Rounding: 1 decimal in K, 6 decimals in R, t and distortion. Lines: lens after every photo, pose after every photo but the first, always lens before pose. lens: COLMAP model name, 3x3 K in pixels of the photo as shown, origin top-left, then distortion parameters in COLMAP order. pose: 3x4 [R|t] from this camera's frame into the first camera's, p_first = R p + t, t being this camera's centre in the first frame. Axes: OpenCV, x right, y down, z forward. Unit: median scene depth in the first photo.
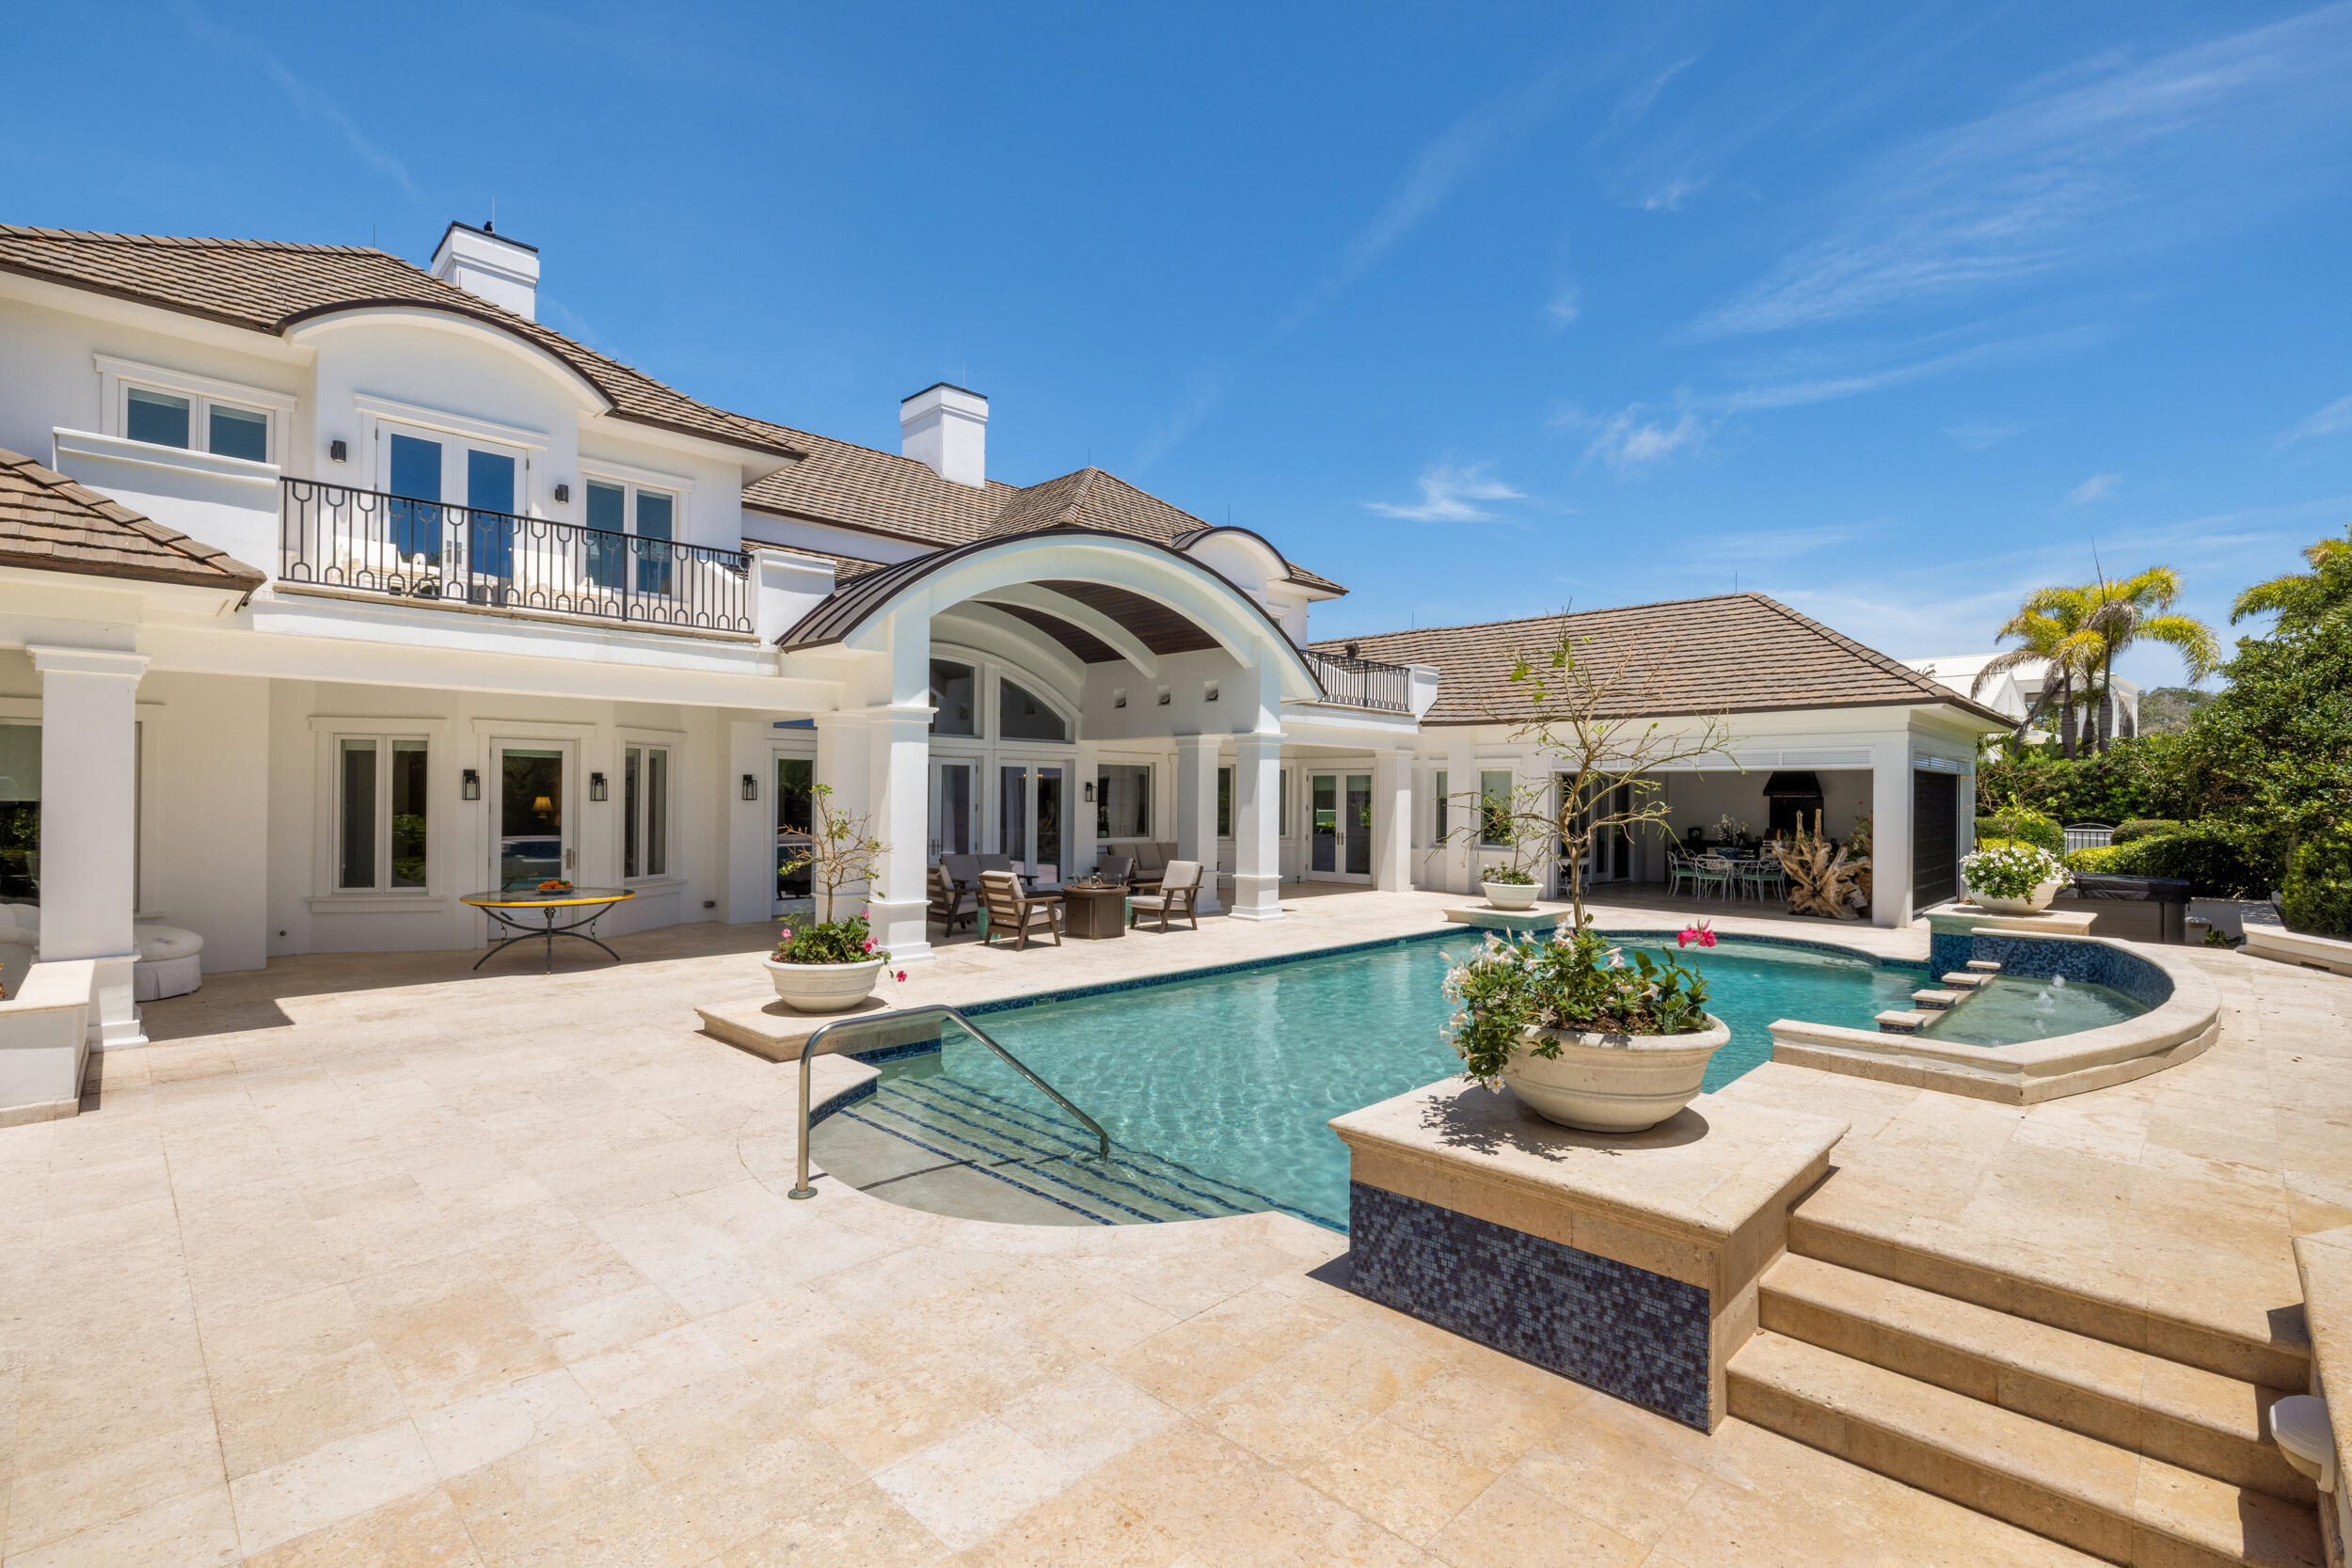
lens RADIAL K [[1071.7, 0, 1172.3], [0, 1071.7, 791.1], [0, 0, 1]] dist [-0.000425, -0.001564]
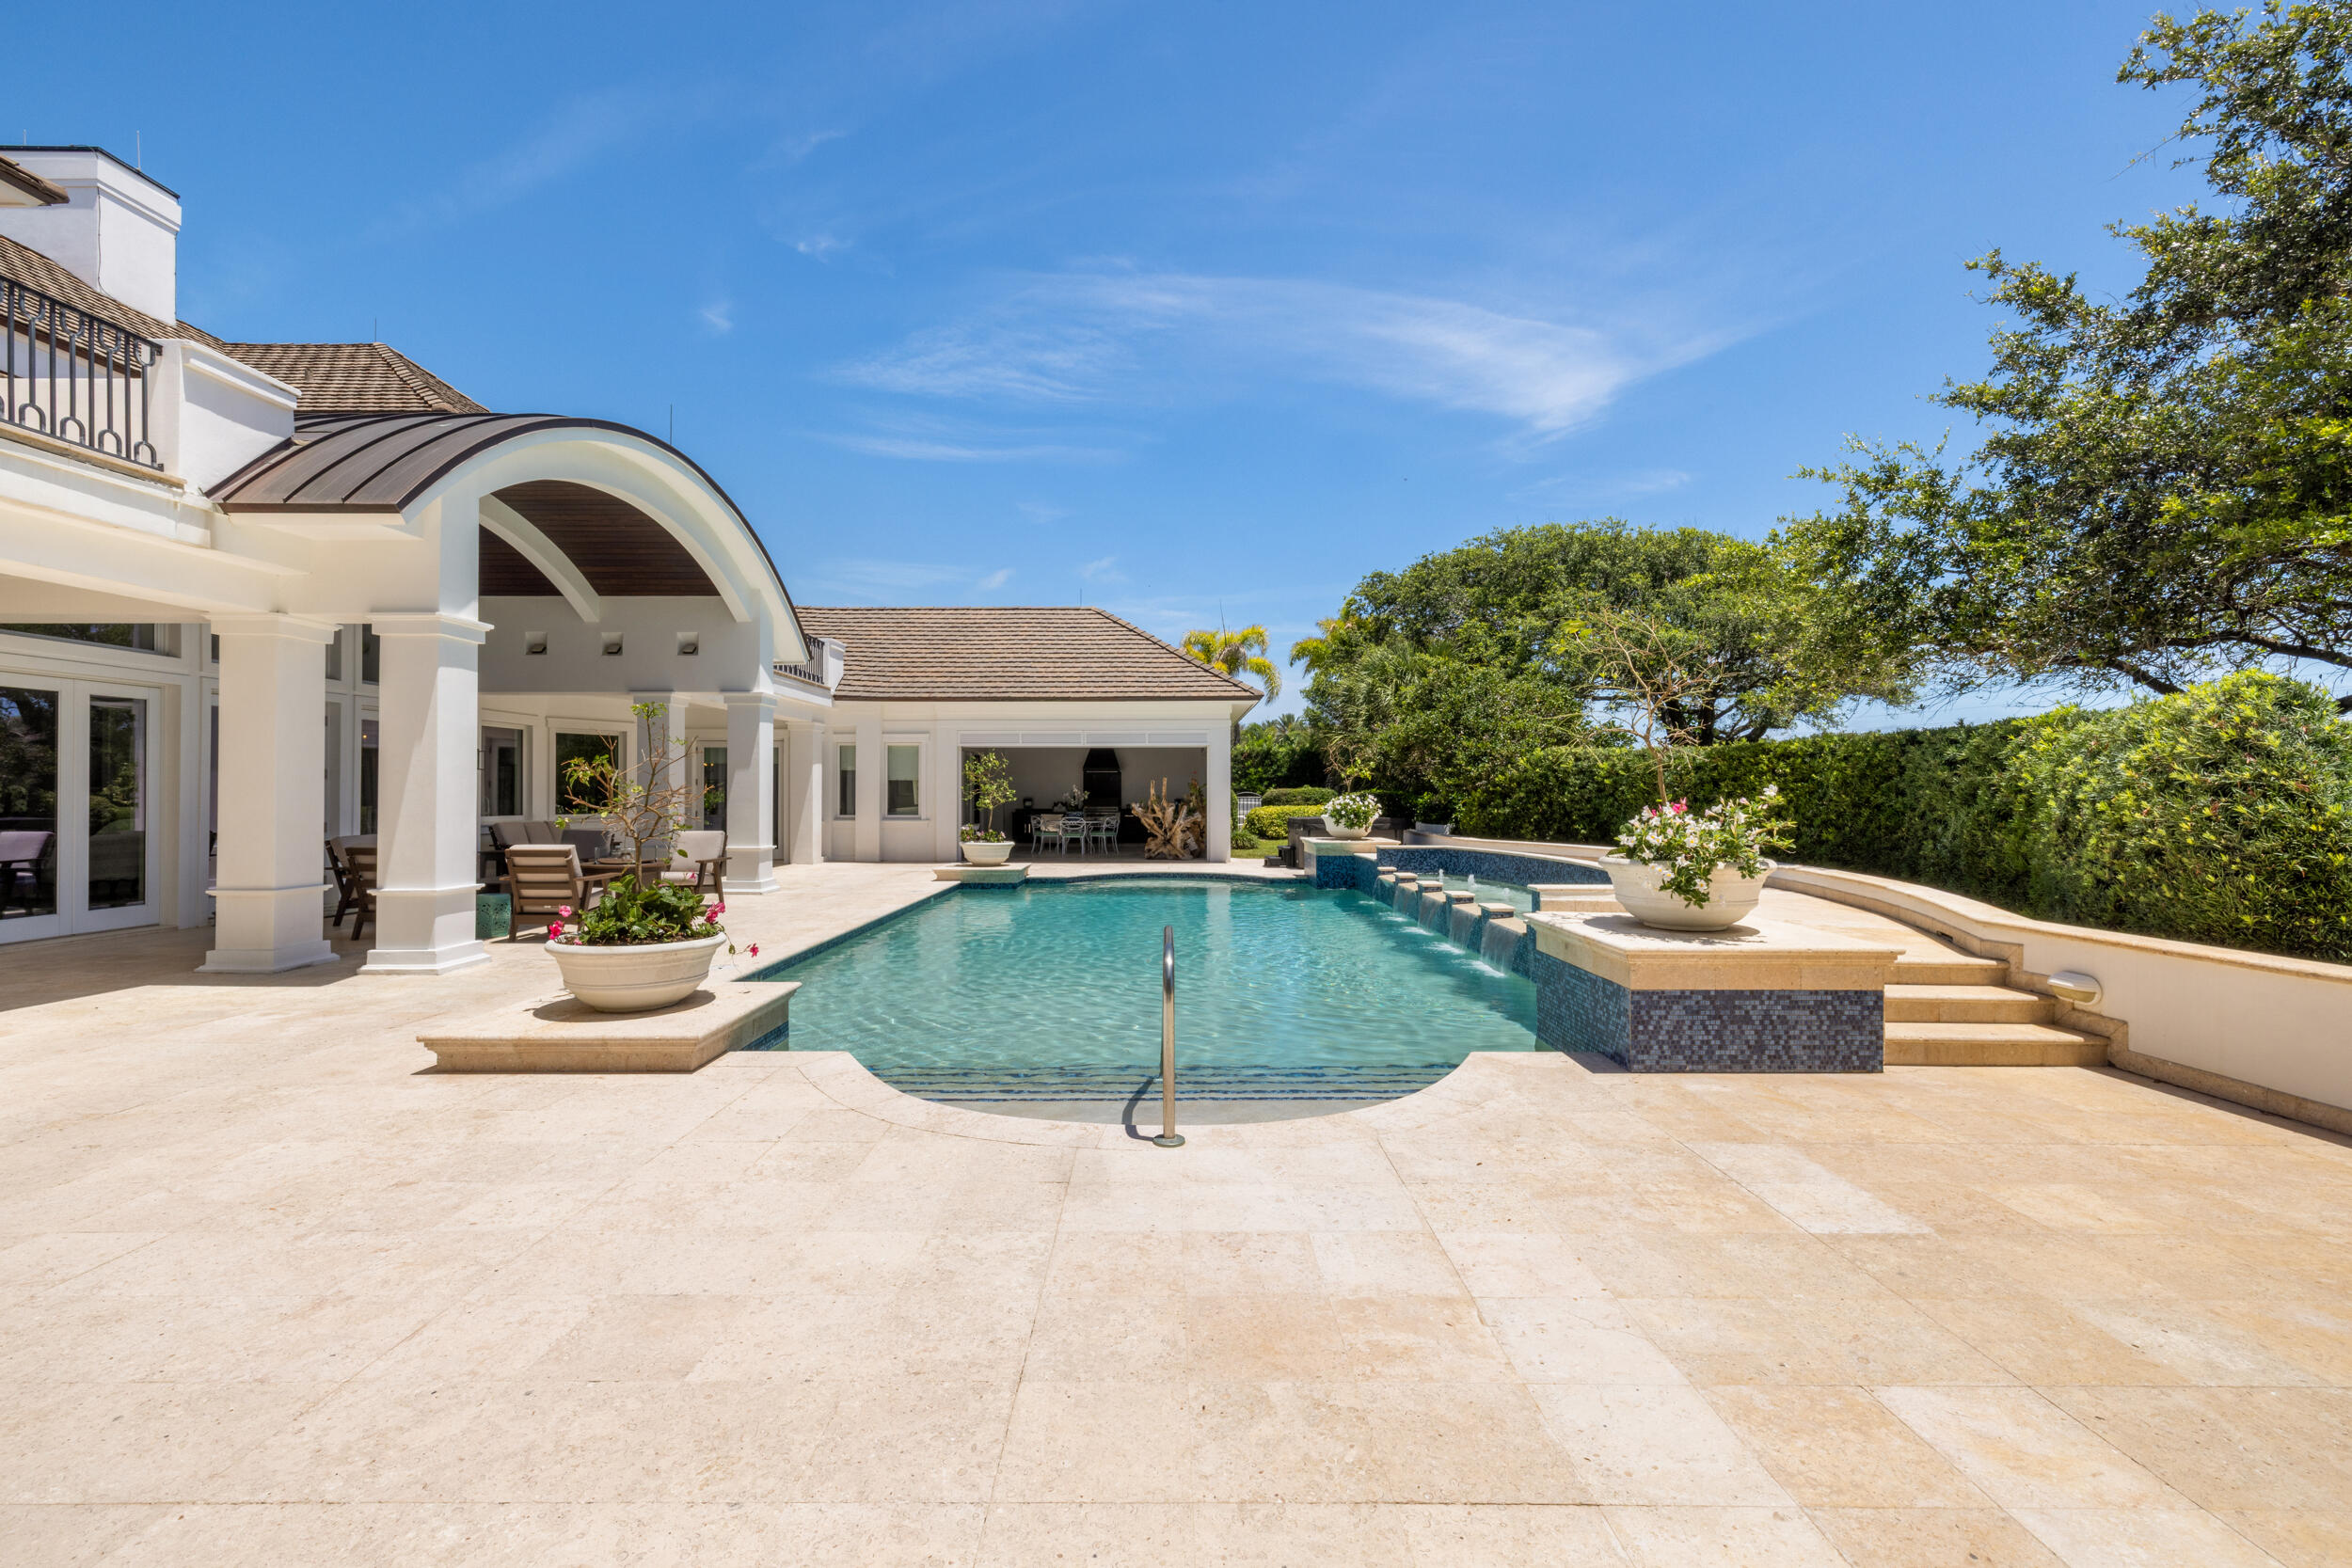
lens RADIAL K [[1004.5, 0, 1179.4], [0, 1004.5, 786.5], [0, 0, 1]] dist [-0.001085, 0.001282]
pose [[0.712633, -0.004597, 0.701522, -0.376067], [0.002297, 0.999988, 0.004220, 0.033898], [-0.701534, -0.001396, 0.712635, 0.168504]]
